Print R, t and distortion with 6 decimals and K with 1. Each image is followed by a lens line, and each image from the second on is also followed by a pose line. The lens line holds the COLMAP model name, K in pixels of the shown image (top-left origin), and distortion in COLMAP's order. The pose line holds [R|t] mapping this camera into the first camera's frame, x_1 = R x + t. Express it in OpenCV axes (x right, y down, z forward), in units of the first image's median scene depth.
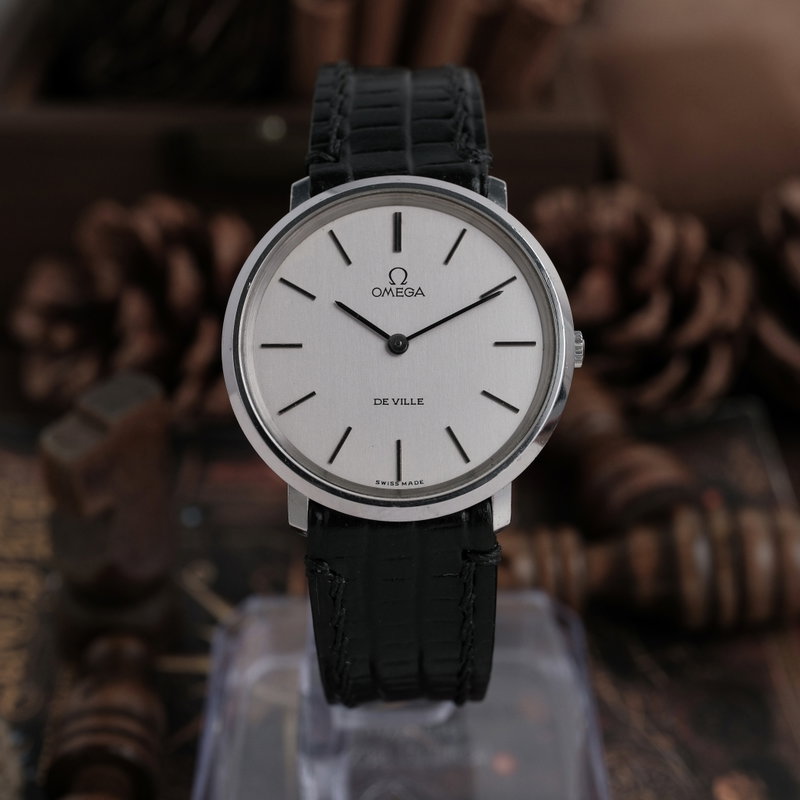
lens RADIAL K [[1509.8, 0, 404.0], [0, 1509.8, 404.4], [0, 0, 1]] dist [0.057783, 0.000000]
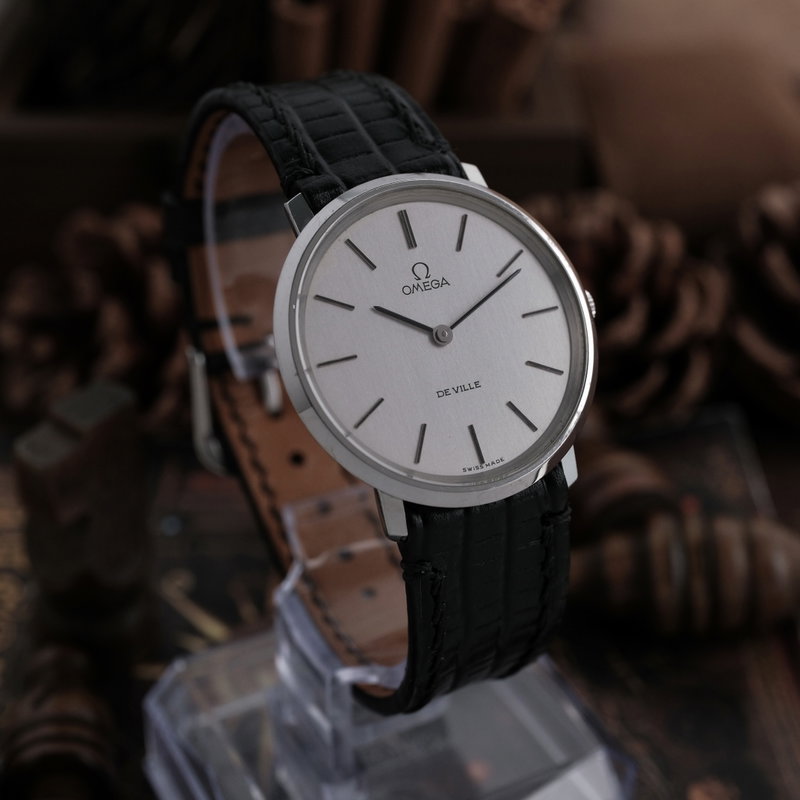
lens RADIAL K [[1509.8, 0, 400.3], [0, 1509.8, 399.6], [0, 0, 1]] dist [0.057783, 0.000000]
pose [[0.890933, -0.221409, 0.396505, -0.439923], [0.232564, 0.972367, 0.020407, -0.024725], [-0.390067, 0.074032, 0.917806, 0.079036]]
